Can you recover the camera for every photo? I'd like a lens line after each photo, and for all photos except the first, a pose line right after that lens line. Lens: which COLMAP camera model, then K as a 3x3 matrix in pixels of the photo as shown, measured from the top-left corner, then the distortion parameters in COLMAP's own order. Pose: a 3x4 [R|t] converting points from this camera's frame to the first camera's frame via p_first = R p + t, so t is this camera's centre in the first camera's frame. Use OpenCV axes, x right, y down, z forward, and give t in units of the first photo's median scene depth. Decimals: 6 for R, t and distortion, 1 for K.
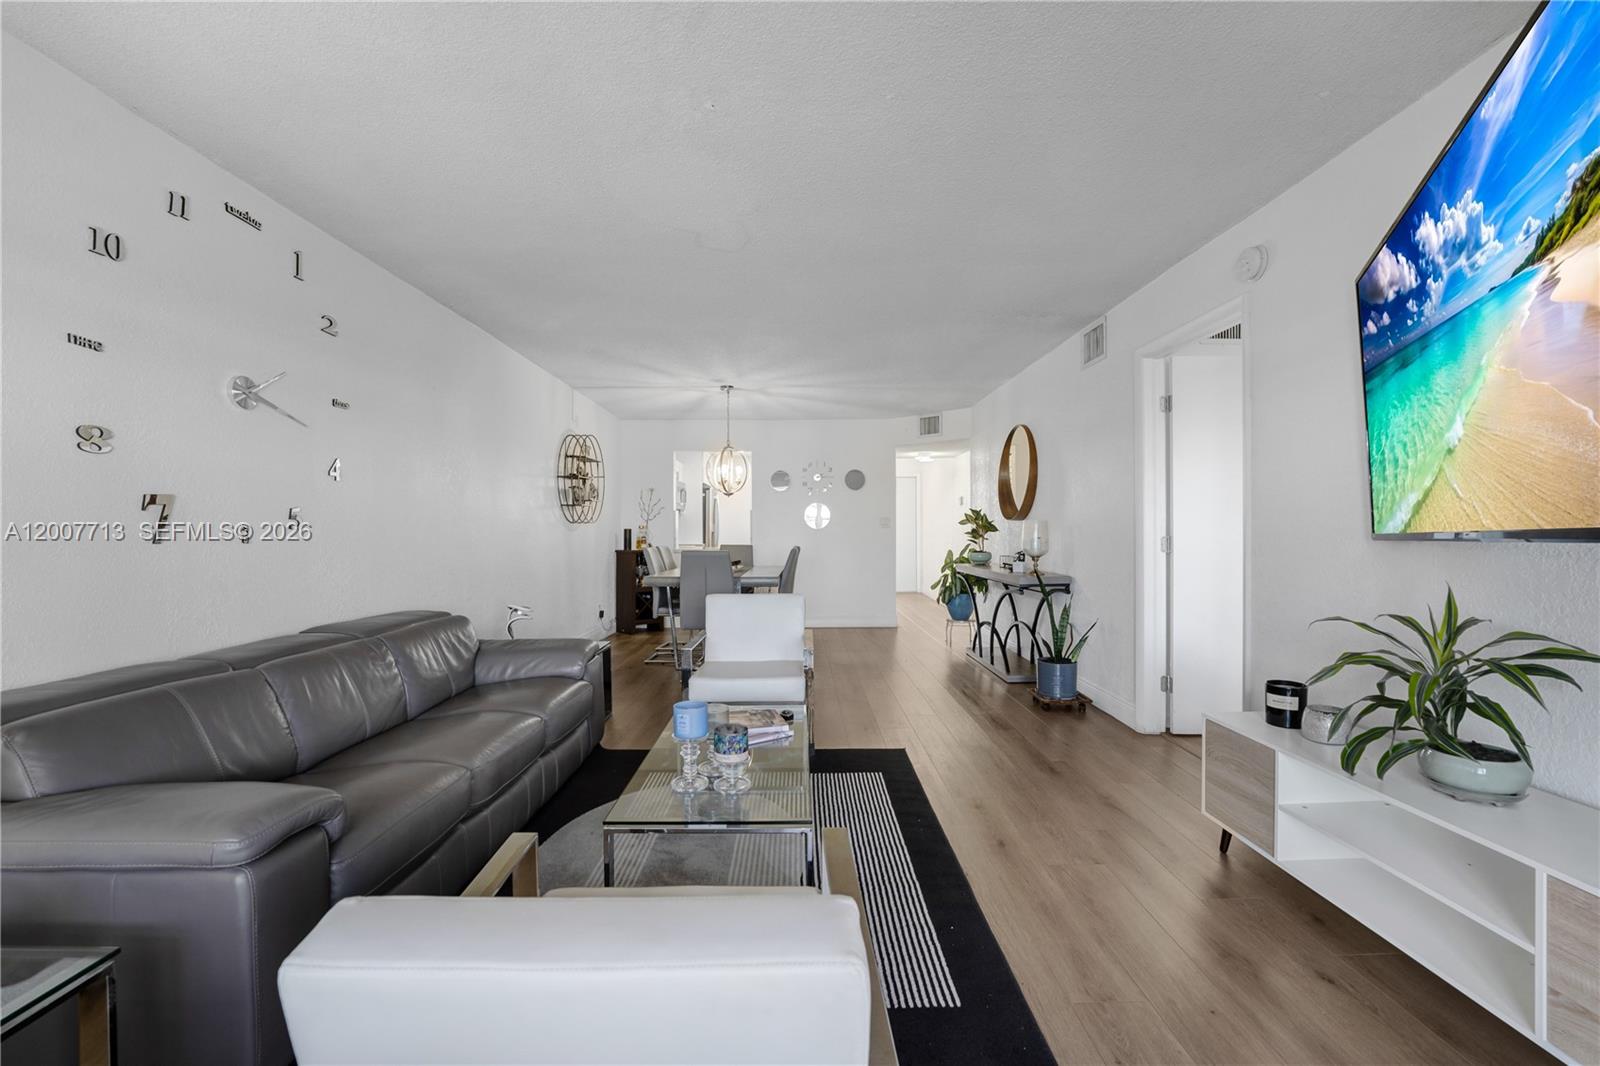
lens RADIAL K [[674.8, 0, 800.0], [0, 674.8, 533.0], [0, 0, 1]] dist [-0.029376, 0.005117]
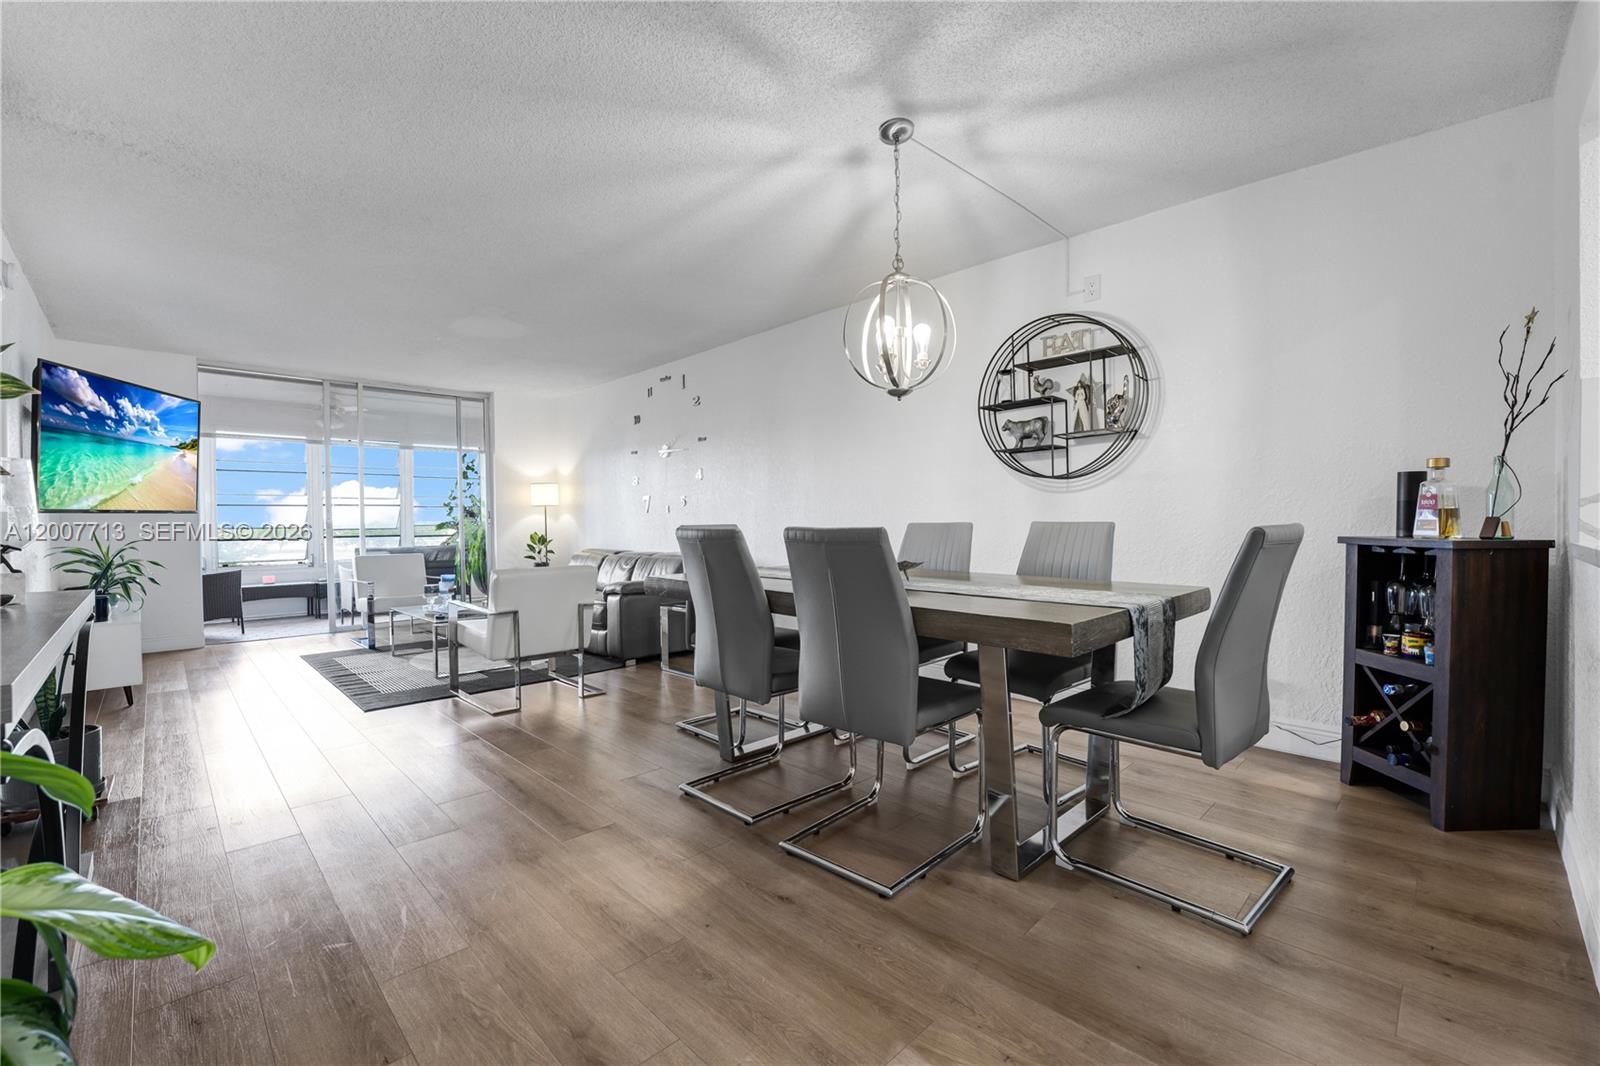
lens RADIAL K [[674.8, 0, 800.0], [0, 674.8, 533.0], [0, 0, 1]] dist [-0.029376, 0.005117]
pose [[-0.714201, 0.020740, -0.699634, 0.226440], [0.009282, 0.999754, 0.020162, 0.018099], [0.699879, 0.007906, -0.714217, 1.289128]]
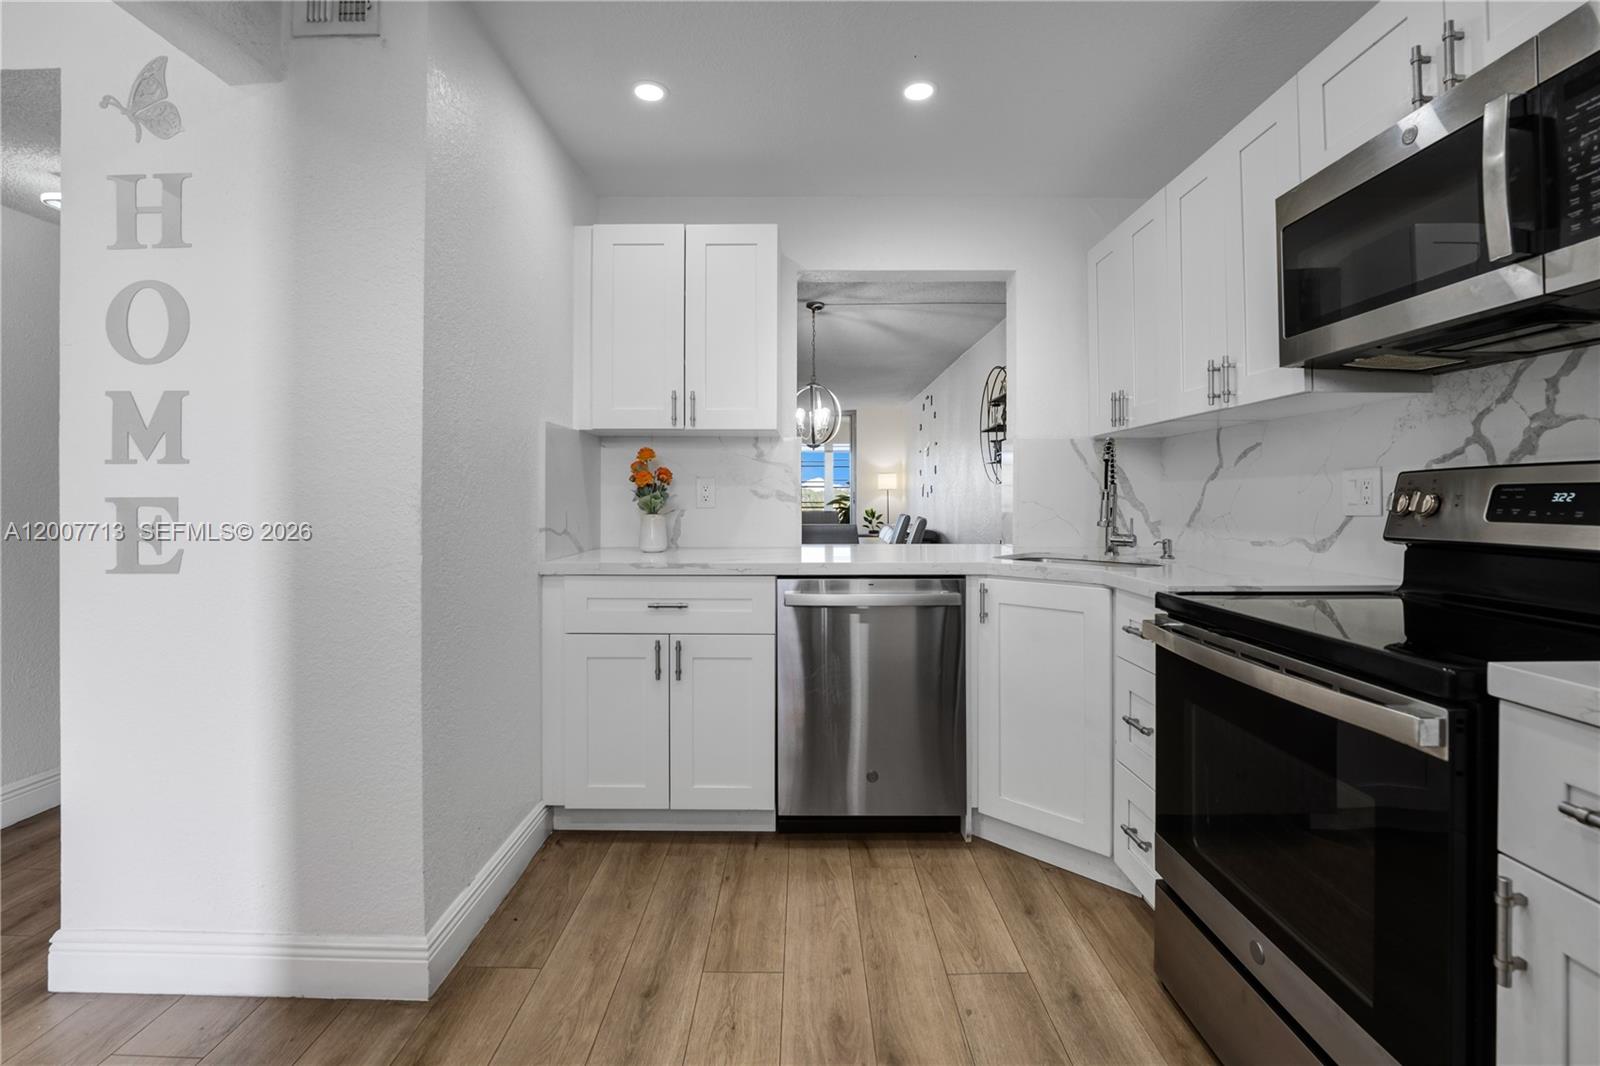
lens RADIAL K [[674.4, 0, 803.0], [0, 674.4, 488.9], [0, 0, 1]] dist [-0.022139, -0.000007]
pose [[-0.999866, 0.012573, 0.010511, -0.101229], [0.012543, 0.999917, -0.002892, -0.010309], [-0.010546, -0.002760, -0.999941, 1.805552]]
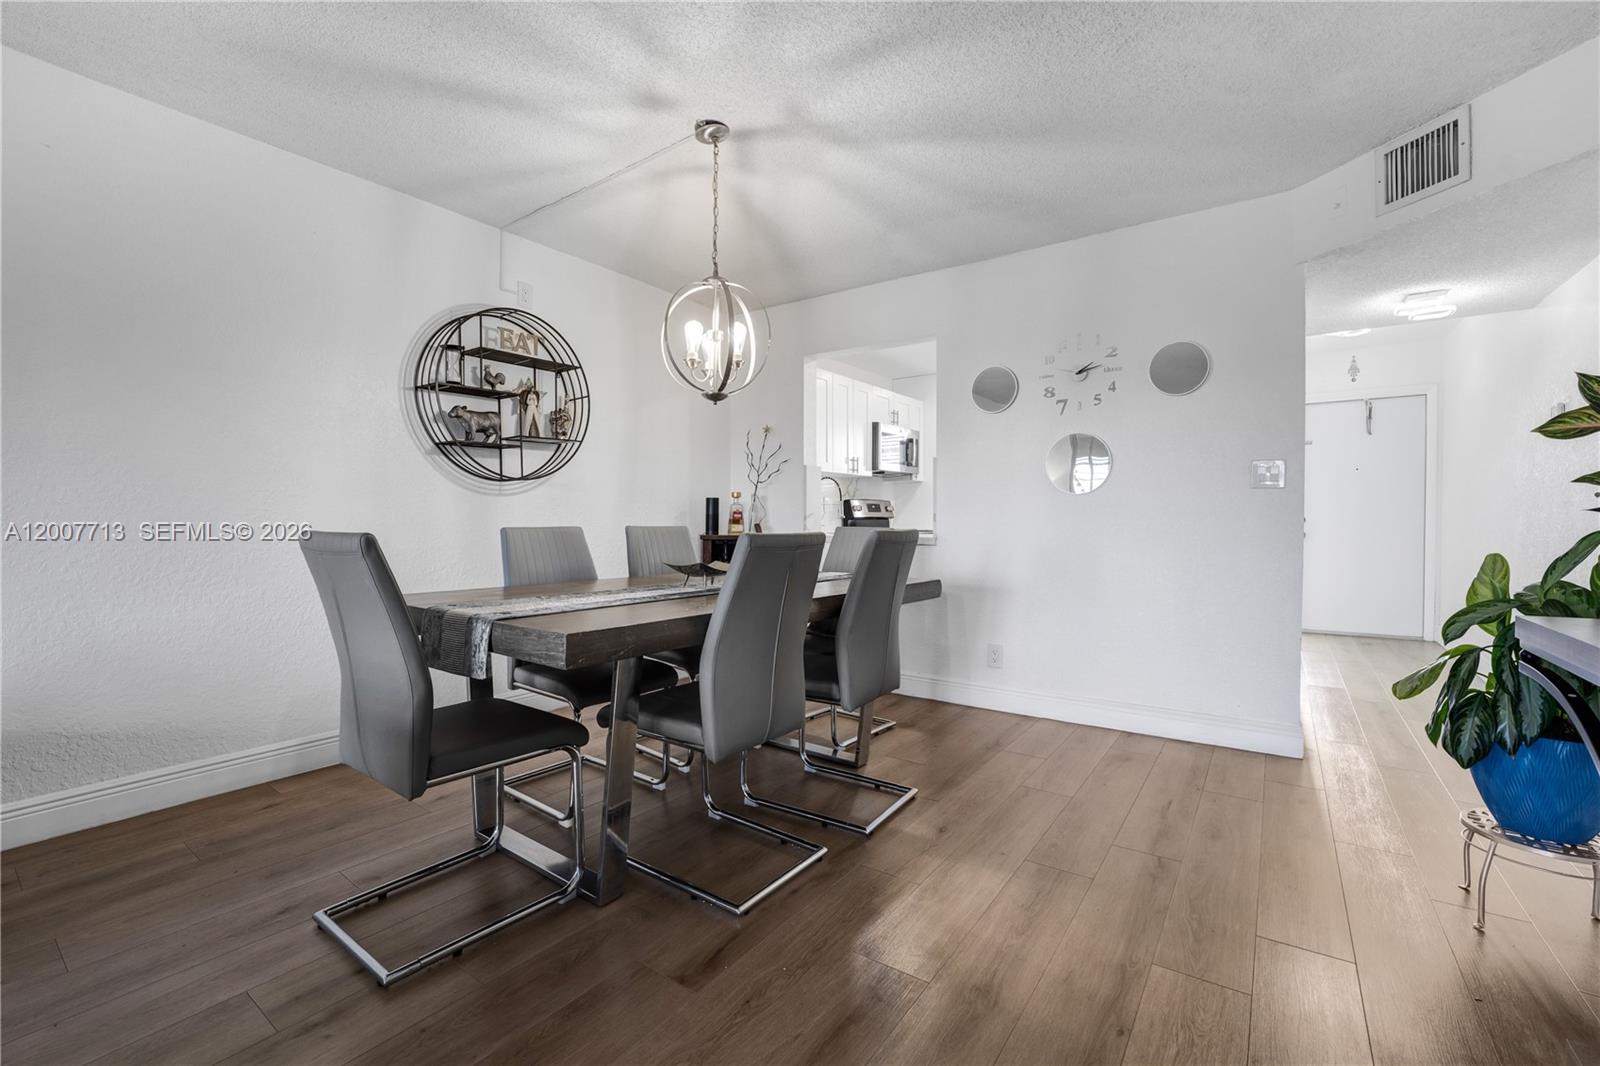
lens RADIAL K [[665.2, 0, 807.1], [0, 665.2, 532.1], [0, 0, 1]] dist [-0.017764, 0.000561]
pose [[0.809323, 0.015067, -0.587170, 0.178435], [-0.005664, 0.999825, 0.017848, 0.015614], [0.587336, -0.011119, 0.809267, 0.733005]]
